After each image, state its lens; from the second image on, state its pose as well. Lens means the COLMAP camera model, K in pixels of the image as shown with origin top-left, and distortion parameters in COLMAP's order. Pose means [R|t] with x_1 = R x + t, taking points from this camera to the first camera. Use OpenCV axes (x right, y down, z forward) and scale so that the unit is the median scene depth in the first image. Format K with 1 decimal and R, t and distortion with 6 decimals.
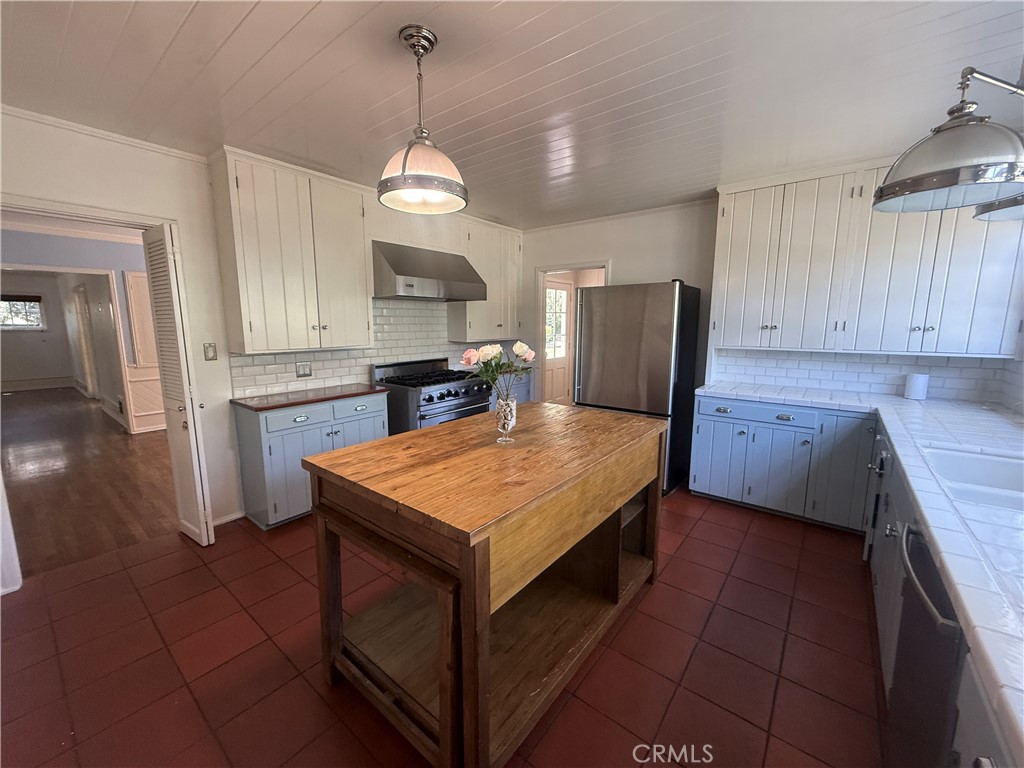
lens RADIAL K [[410.6, 0, 508.5], [0, 410.6, 383.4], [0, 0, 1]] dist [-0.000839, -0.000086]
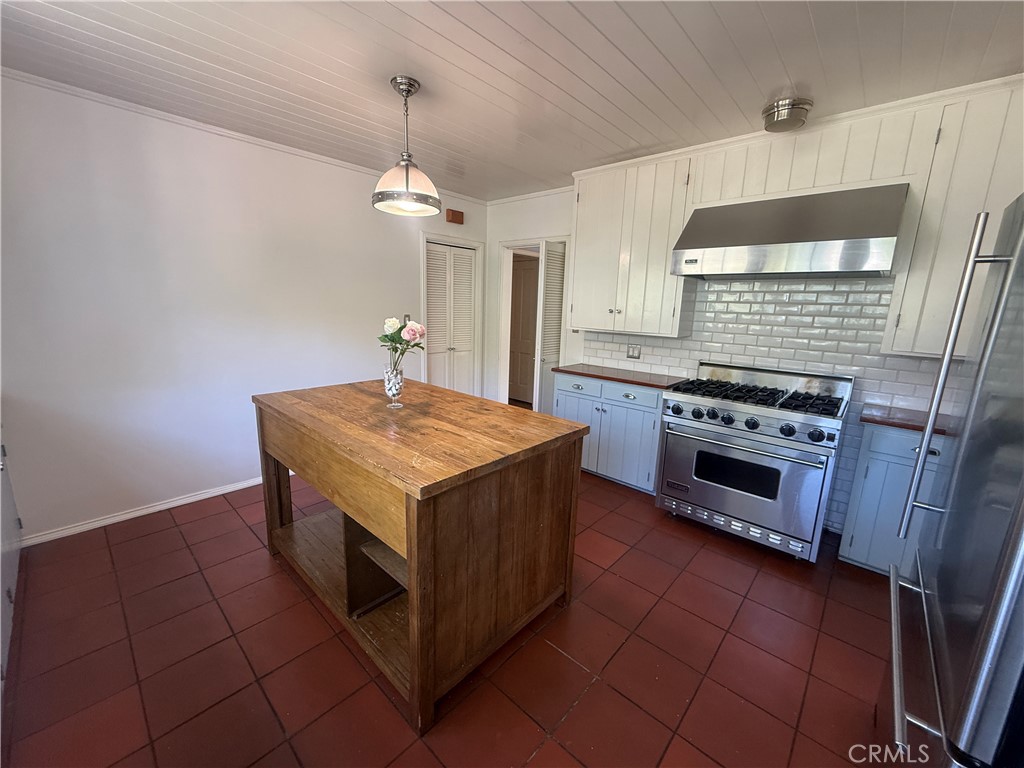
lens RADIAL K [[410.6, 0, 509.3], [0, 410.6, 382.0], [0, 0, 1]] dist [-0.000839, -0.000086]
pose [[-0.070217, 0.186542, -0.979934, 0.601494], [-0.175232, 0.964777, 0.196213, -0.113230], [0.982020, 0.185493, -0.035055, 0.755328]]
